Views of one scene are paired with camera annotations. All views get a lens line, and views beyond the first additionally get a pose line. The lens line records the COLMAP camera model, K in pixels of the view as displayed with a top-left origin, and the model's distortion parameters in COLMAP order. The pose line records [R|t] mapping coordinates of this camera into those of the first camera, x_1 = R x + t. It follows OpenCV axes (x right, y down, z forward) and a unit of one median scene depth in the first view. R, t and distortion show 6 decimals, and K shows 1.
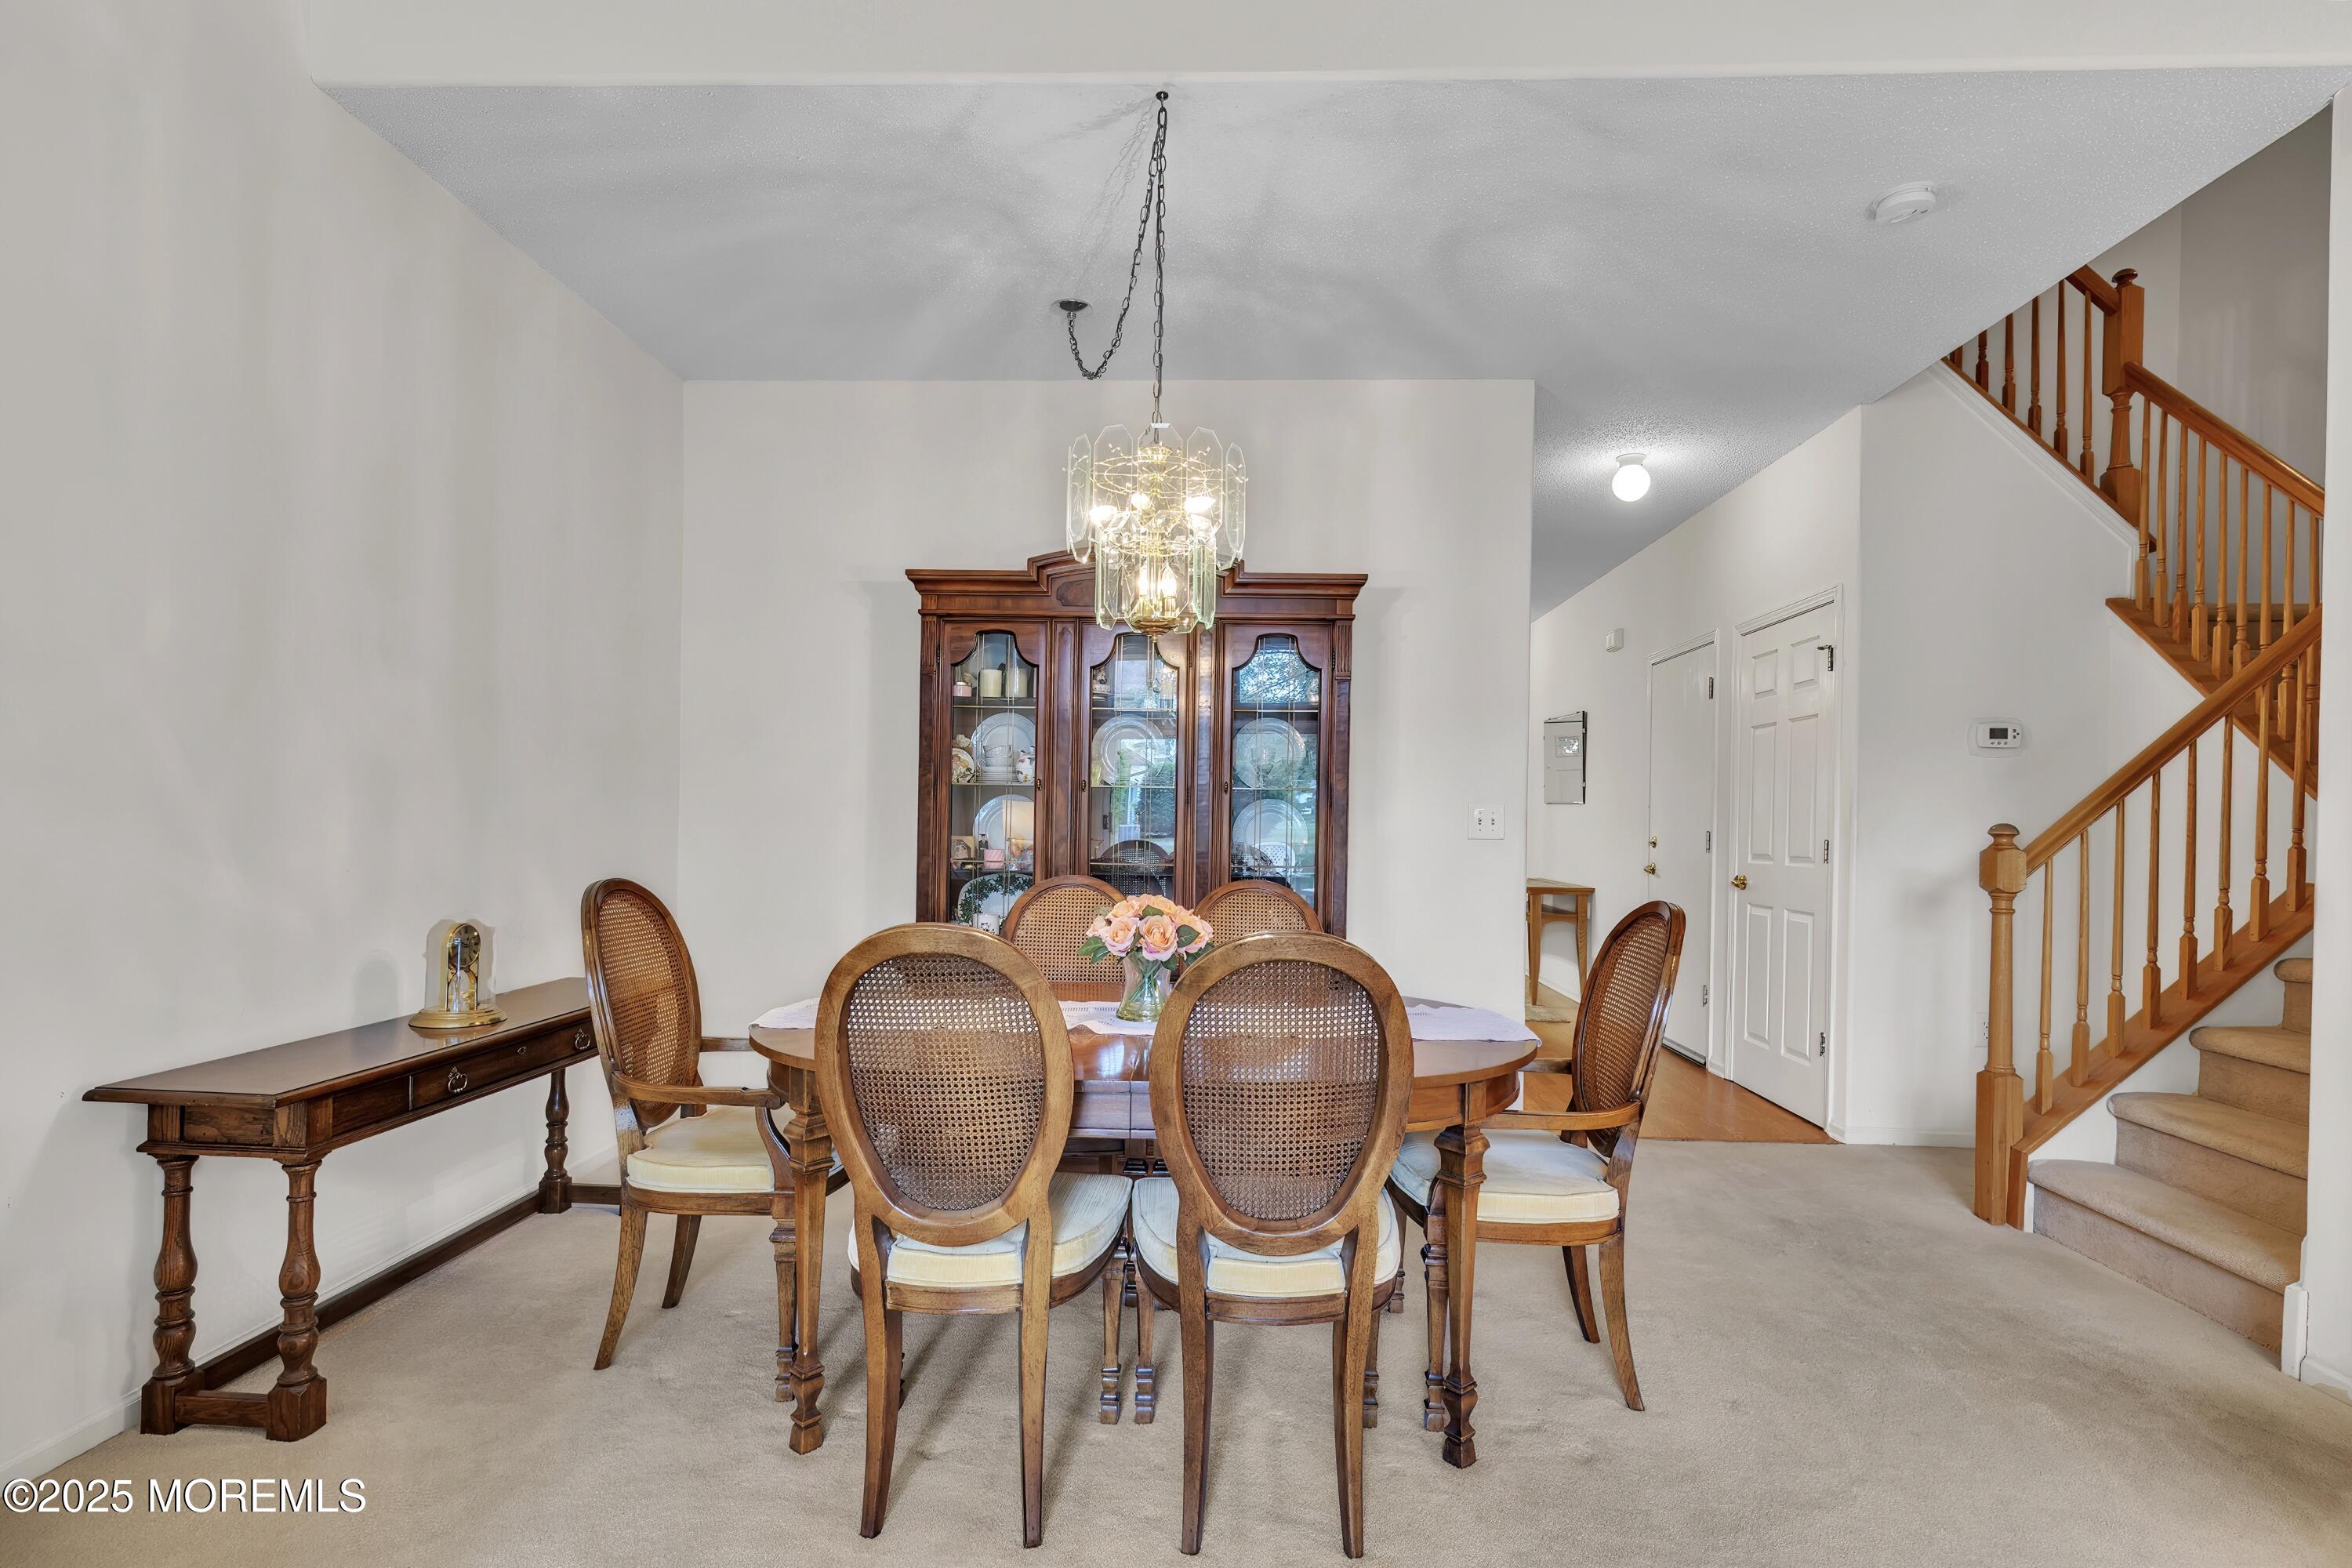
lens RADIAL K [[1141.4, 0, 1188.7], [0, 1141.4, 819.0], [0, 0, 1]] dist [0.006267, 0.000553]
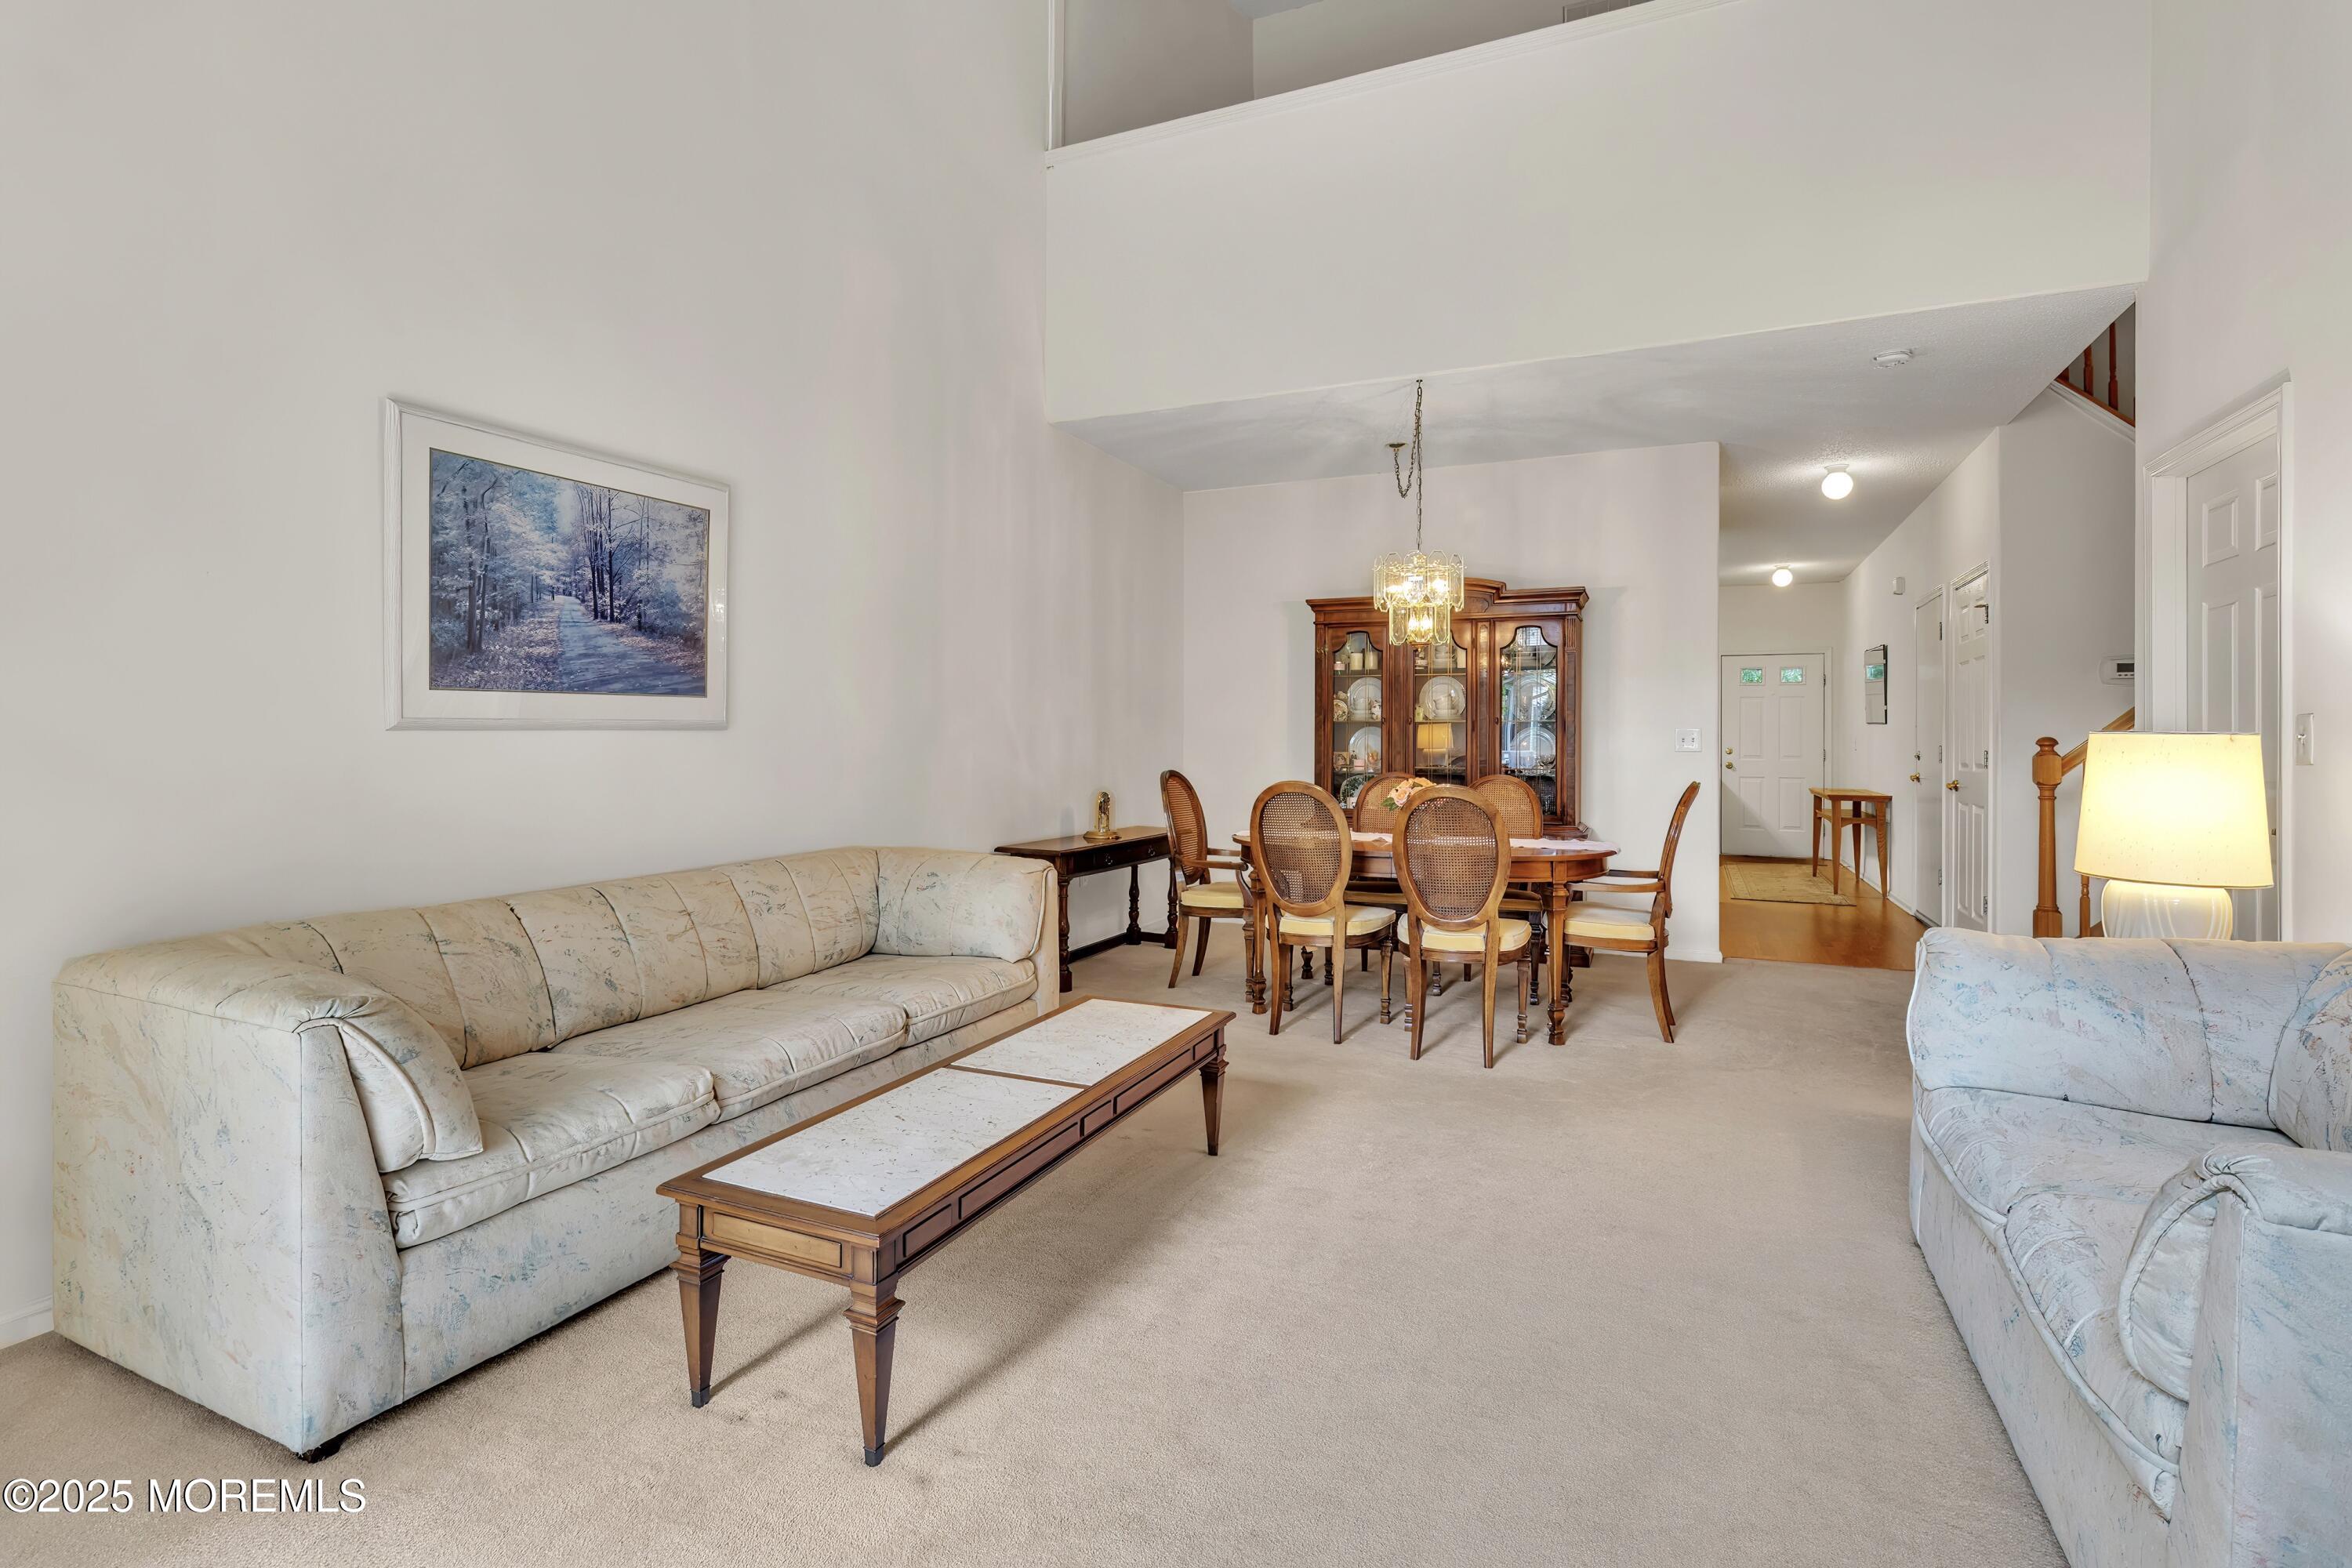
lens RADIAL K [[1103.4, 0, 1178.4], [0, 1103.4, 731.5], [0, 0, 1]] dist [-0.001868, -0.000021]
pose [[0.926456, -0.014440, -0.376127, 0.202796], [0.009994, 0.999855, -0.013768, 0.004948], [0.376271, 0.008996, 0.926466, -0.634151]]
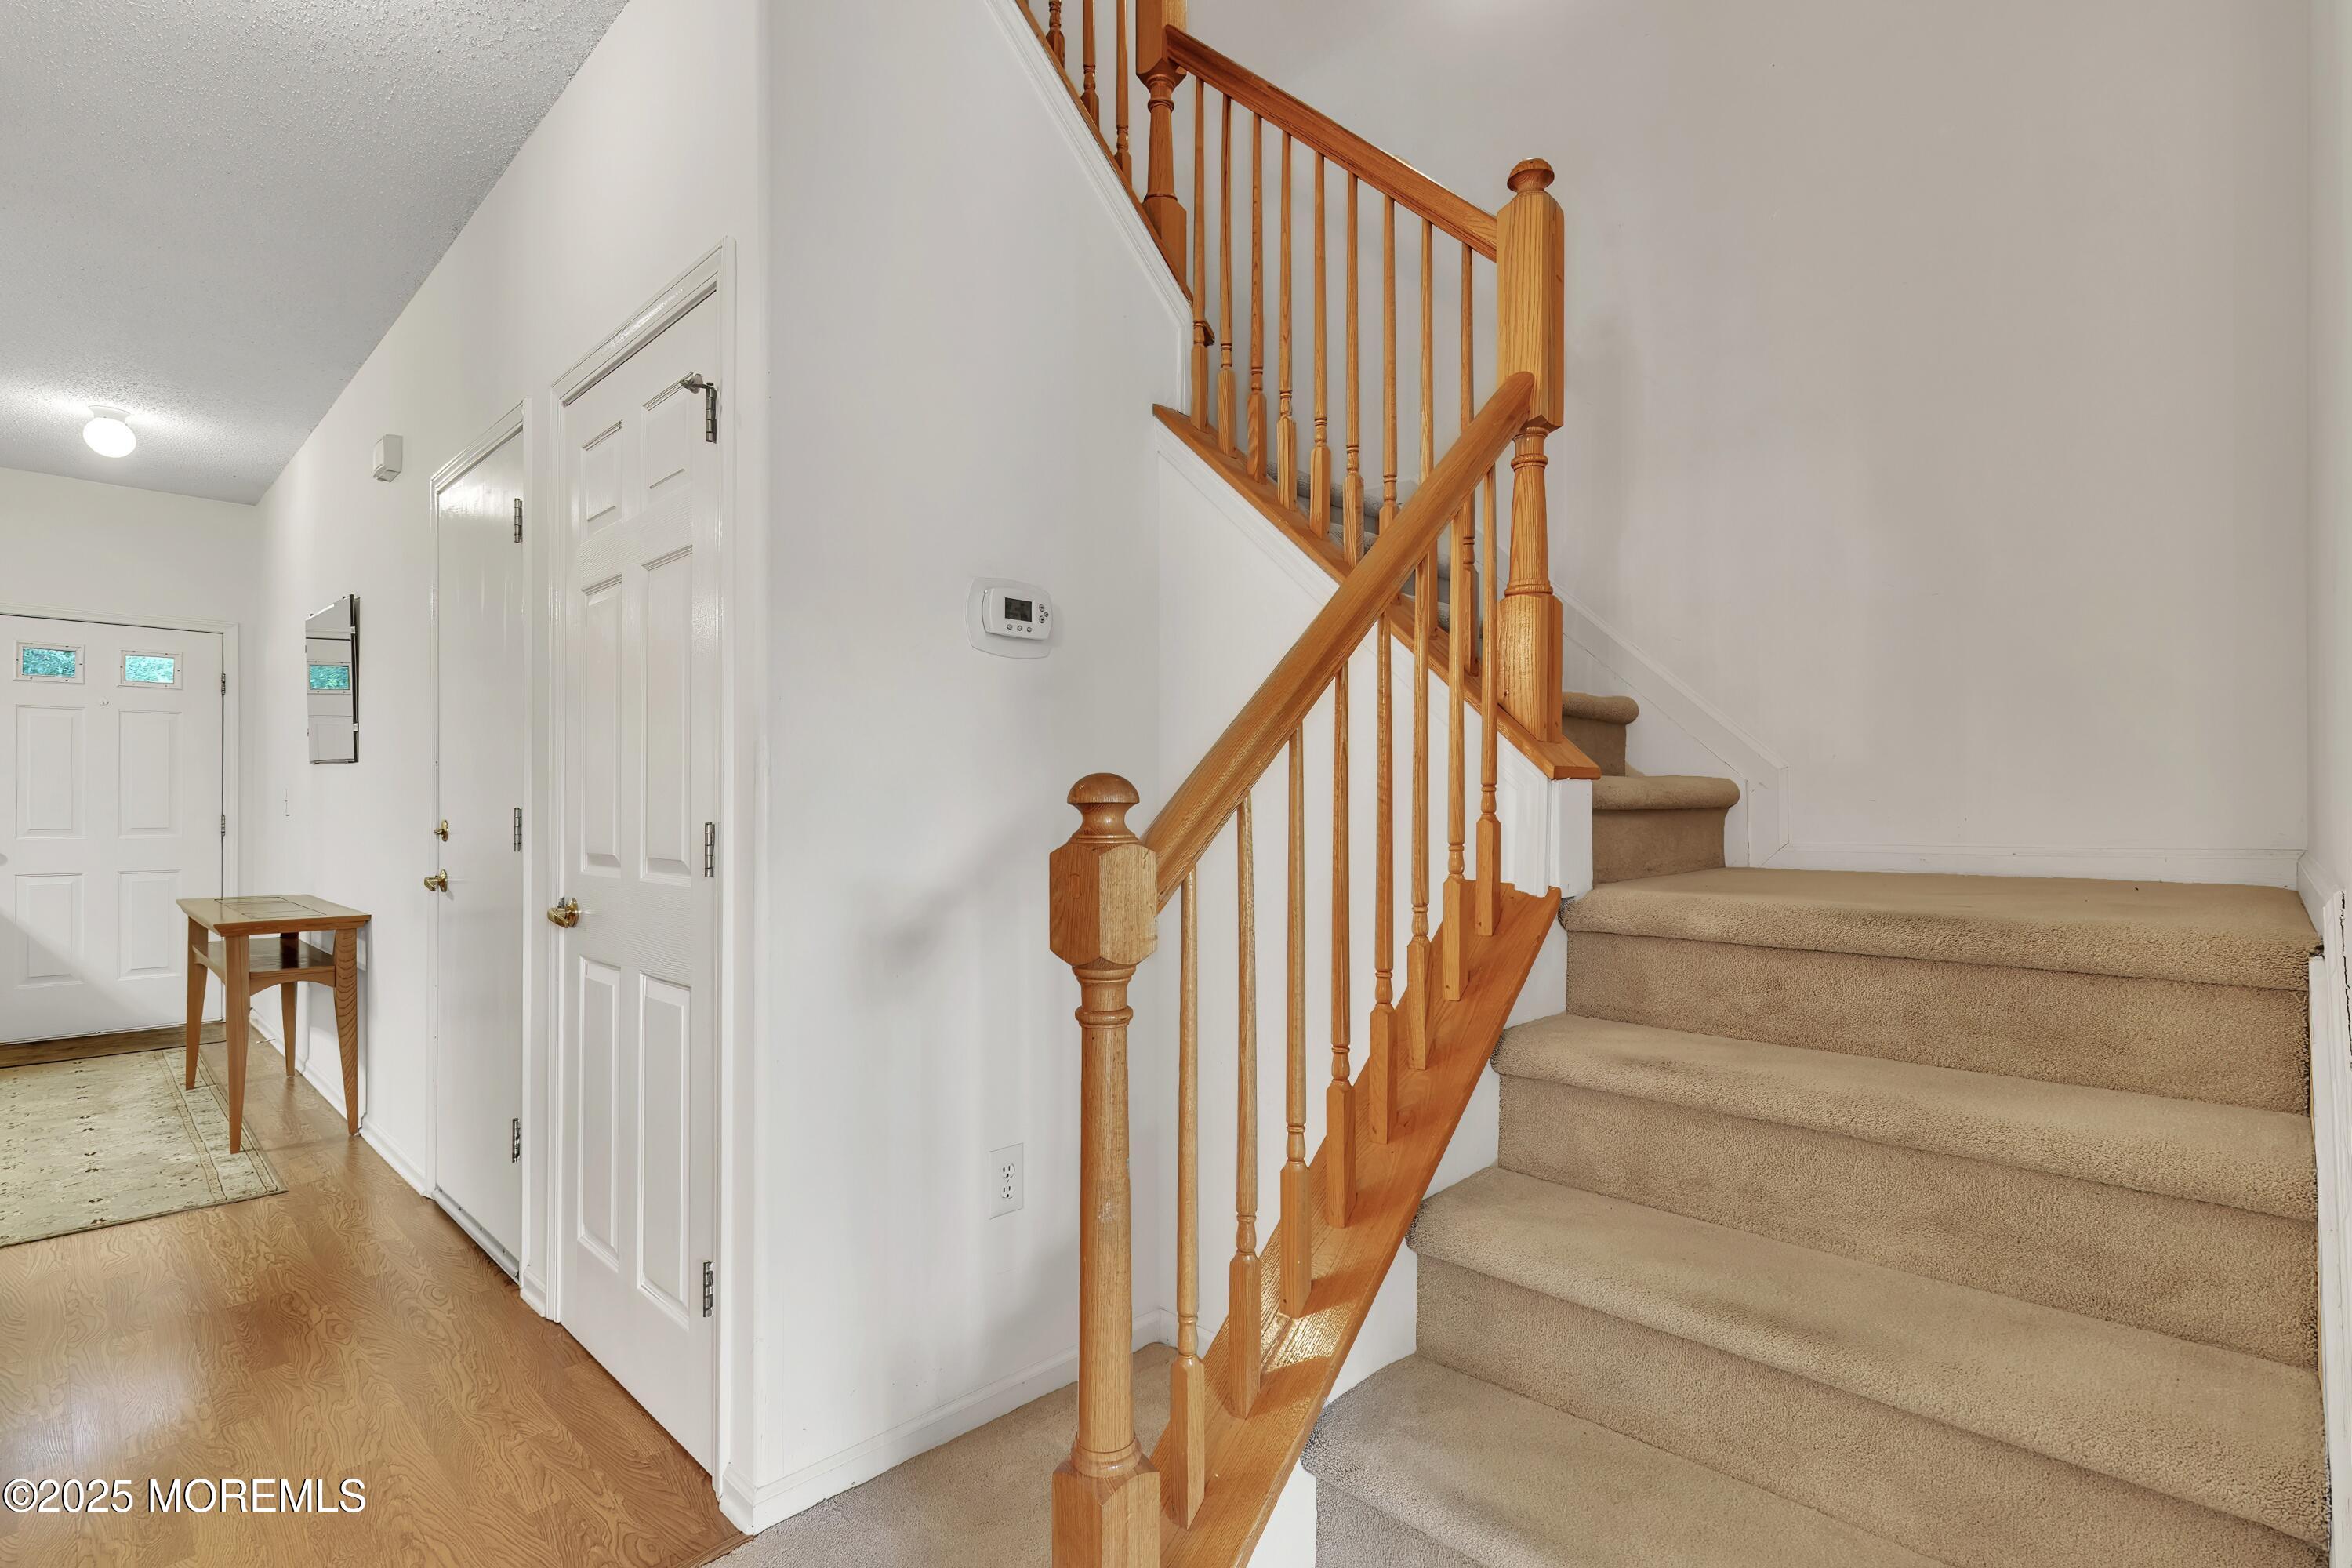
lens RADIAL K [[1123.3, 0, 1168.4], [0, 1123.3, 795.6], [0, 0, 1]] dist [0.000294, -0.000137]
pose [[0.674878, -0.013926, 0.737798, 0.422503], [0.012020, 0.999897, 0.007879, 0.007169], [-0.737832, 0.003551, 0.674975, 0.680817]]
